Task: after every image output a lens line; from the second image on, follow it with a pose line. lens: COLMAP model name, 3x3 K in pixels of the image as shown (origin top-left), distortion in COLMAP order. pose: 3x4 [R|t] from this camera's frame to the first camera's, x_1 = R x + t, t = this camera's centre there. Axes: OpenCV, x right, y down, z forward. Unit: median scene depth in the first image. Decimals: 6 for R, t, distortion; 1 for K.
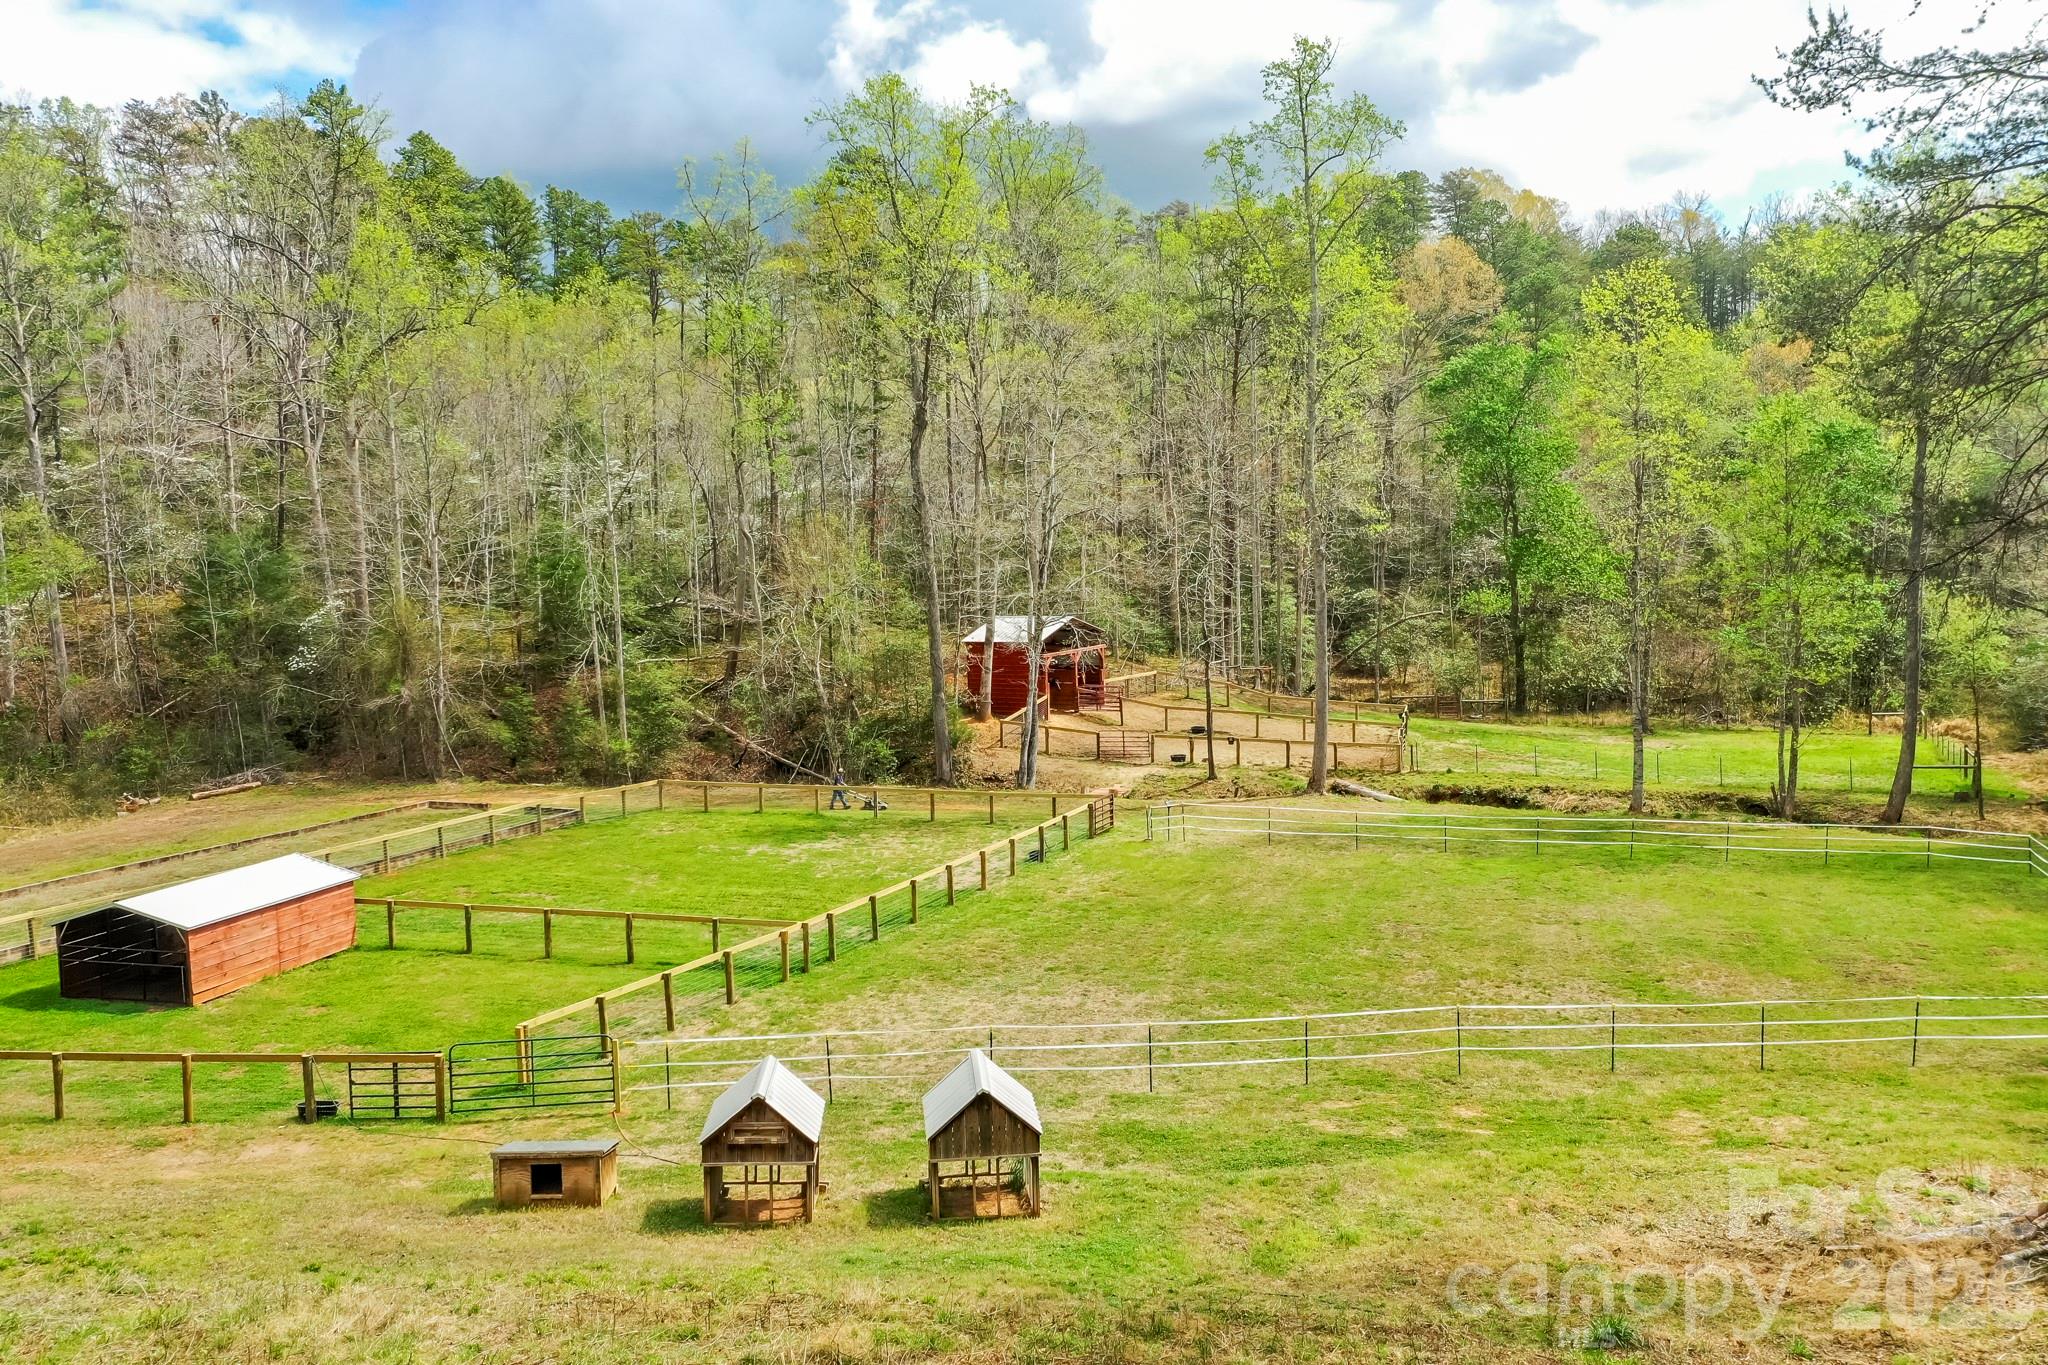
lens RADIAL K [[1790.7, 0, 1026.2], [0, 1790.7, 671.3], [0, 0, 1]] dist [0.014324, 0.017674]
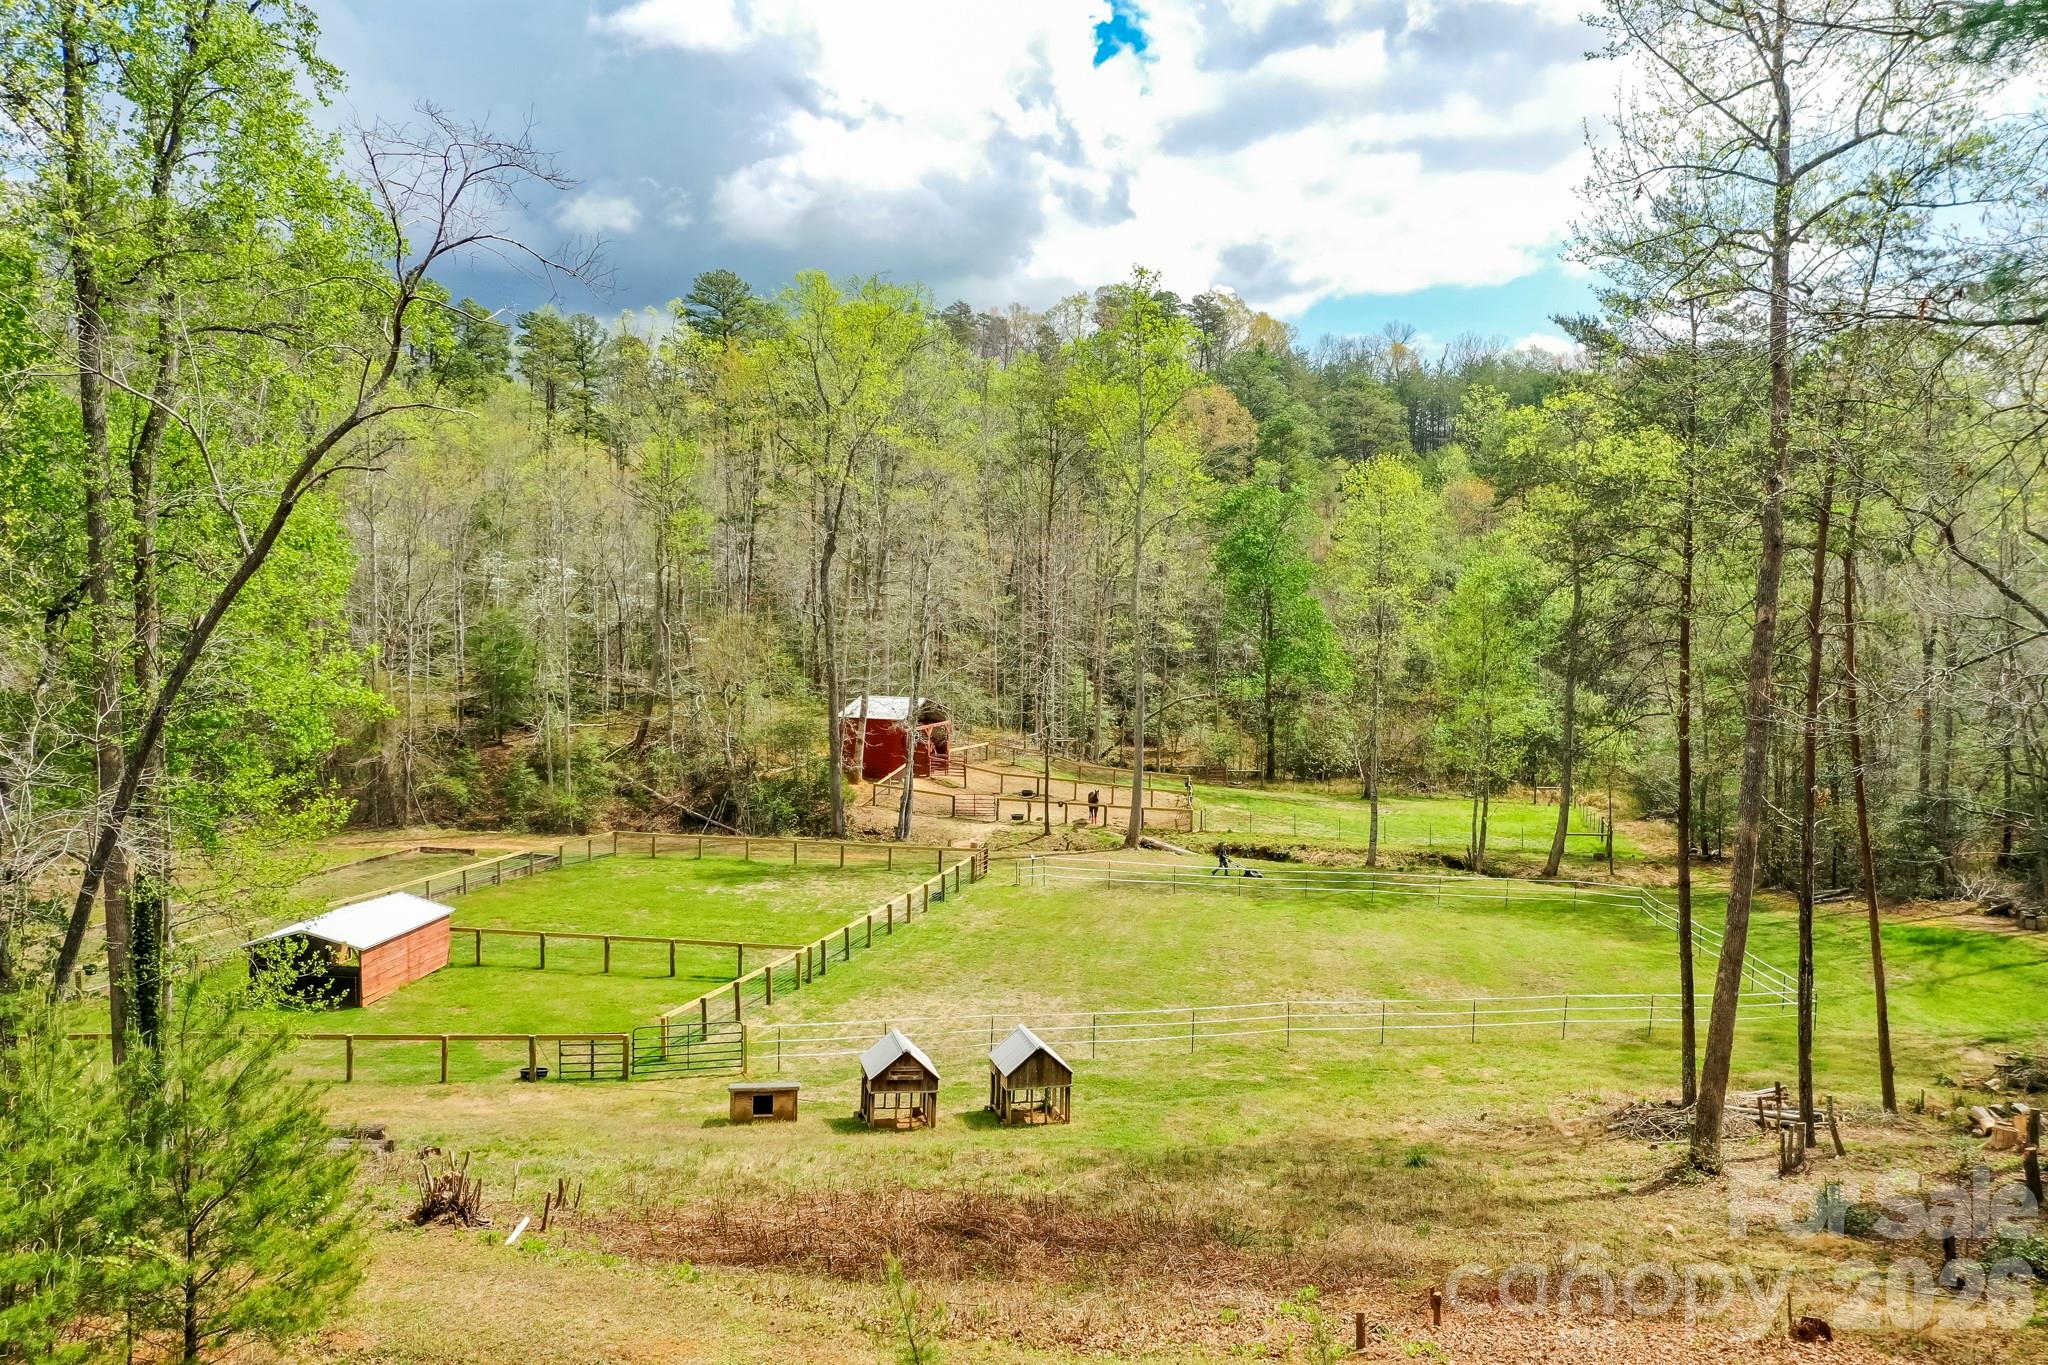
lens RADIAL K [[1790.7, 0, 1023.9], [0, 1790.7, 692.8], [0, 0, 1]] dist [0.014324, 0.017674]
pose [[0.986101, 0.026654, 0.163996, -0.128356], [-0.025985, 0.999643, -0.006220, -0.033273], [-0.164103, 0.001872, 0.986441, -0.254747]]
